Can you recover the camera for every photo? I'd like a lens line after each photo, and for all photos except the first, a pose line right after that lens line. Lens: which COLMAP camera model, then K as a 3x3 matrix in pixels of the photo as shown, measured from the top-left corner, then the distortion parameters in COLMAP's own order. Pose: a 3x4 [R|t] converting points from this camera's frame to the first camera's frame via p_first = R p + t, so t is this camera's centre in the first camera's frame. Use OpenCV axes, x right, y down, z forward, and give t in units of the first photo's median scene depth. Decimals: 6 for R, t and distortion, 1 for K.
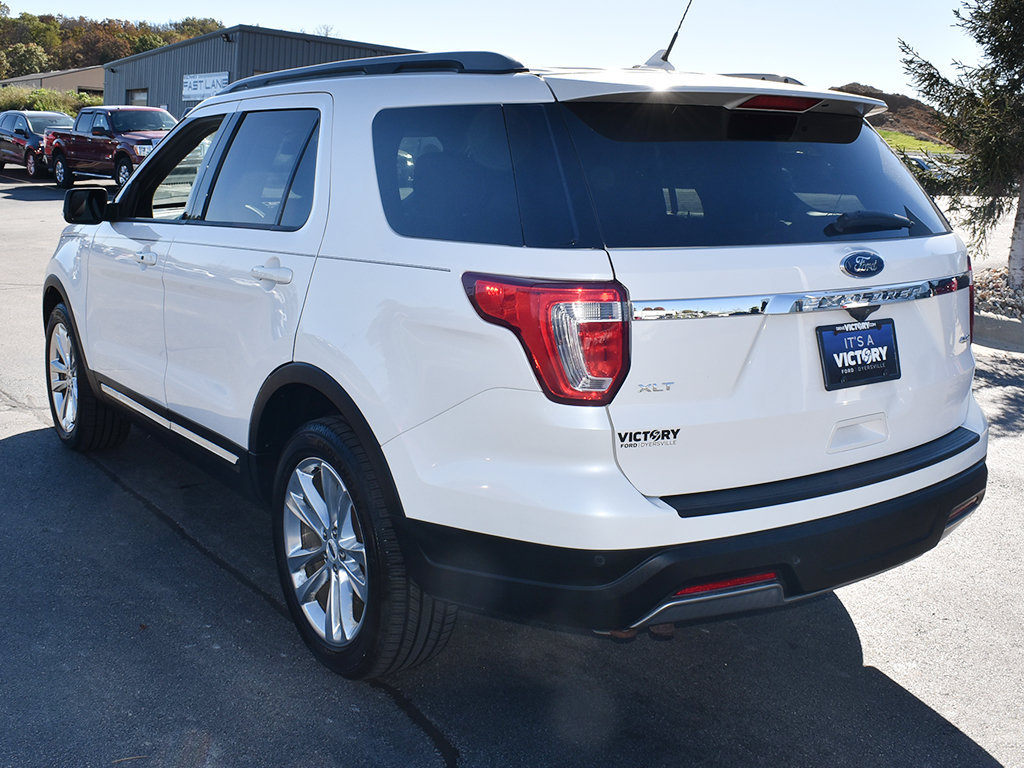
lens RADIAL K [[1209.7, 0, 519.2], [0, 1209.7, 382.0], [0, 0, 1]] dist [-0.085138, 0.000000]
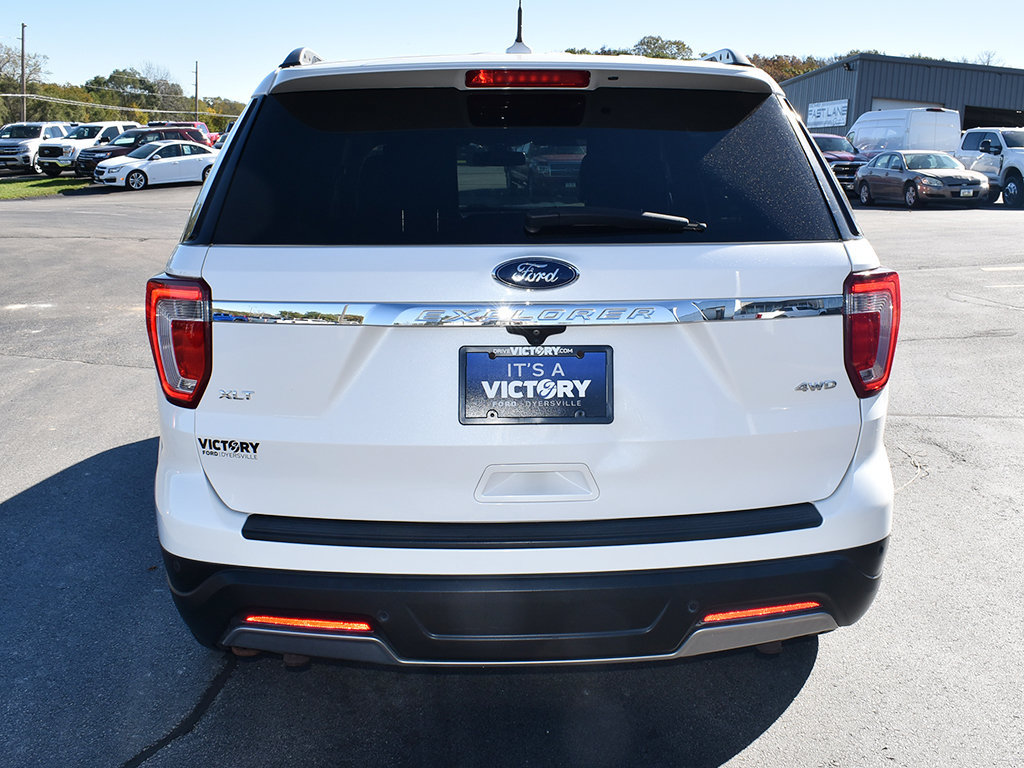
lens RADIAL K [[1052.4, 0, 570.7], [0, 1052.4, 398.7], [0, 0, 1]] dist [-0.076936, 0.000000]
pose [[0.842369, 0.110240, -0.527505, 0.691279], [-0.097929, 0.993869, 0.051321, -0.054083], [0.529928, 0.008427, 0.848001, 0.421926]]
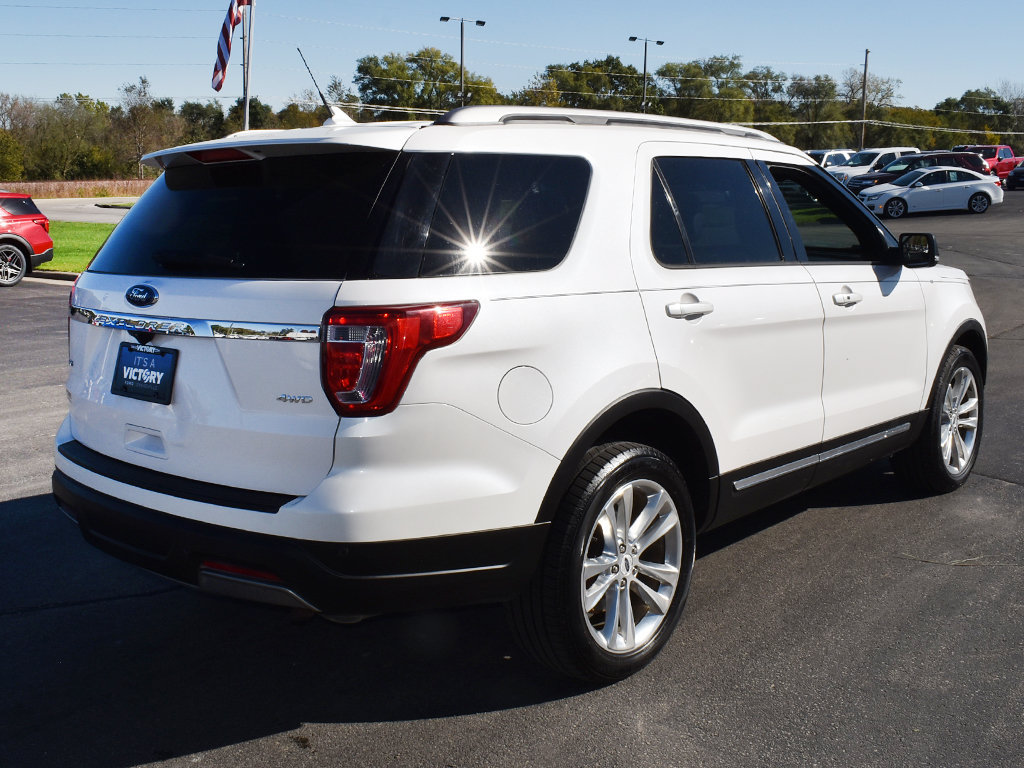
lens RADIAL K [[1164.1, 0, 558.9], [0, 1164.1, 406.5], [0, 0, 1]] dist [-0.075396, 0.000000]
pose [[0.203905, 0.160370, -0.965766, 1.474275], [-0.167735, 0.977627, 0.126925, -0.203943], [0.964514, 0.136113, 0.226243, 1.163010]]
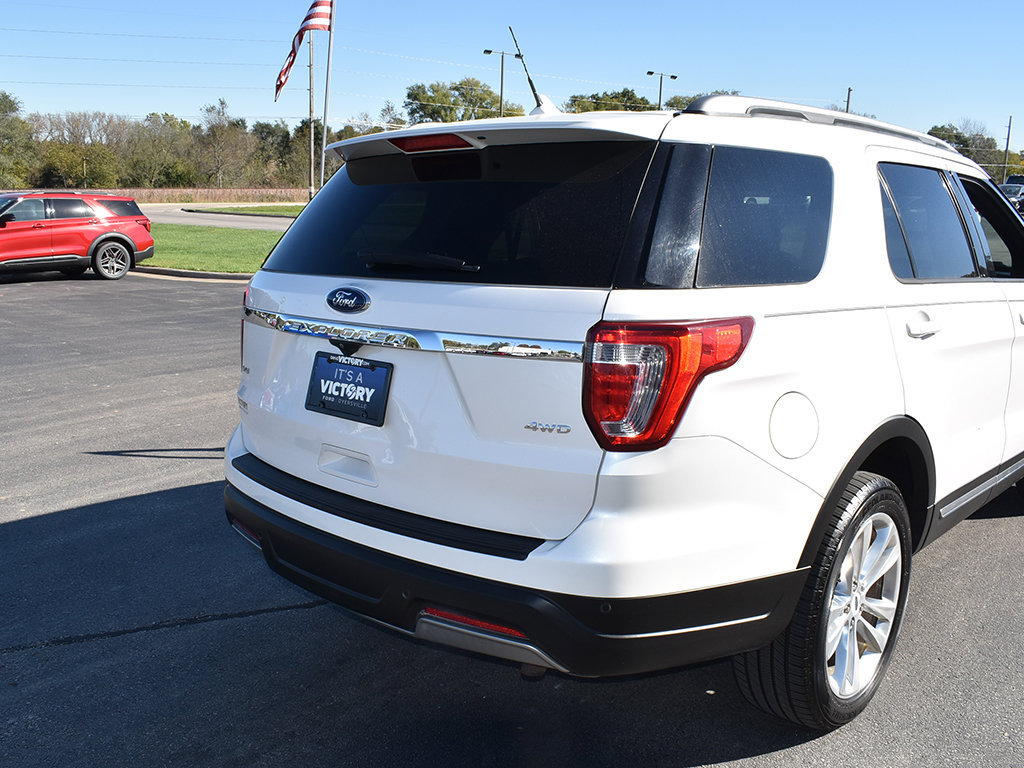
lens RADIAL K [[977.1, 0, 552.9], [0, 977.1, 437.7], [0, 0, 1]] dist [-0.078176, 0.000000]
pose [[0.193116, 0.212952, -0.957788, 1.144707], [-0.187924, 0.966119, 0.176914, -0.165336], [0.963011, 0.145826, 0.226592, 1.007603]]
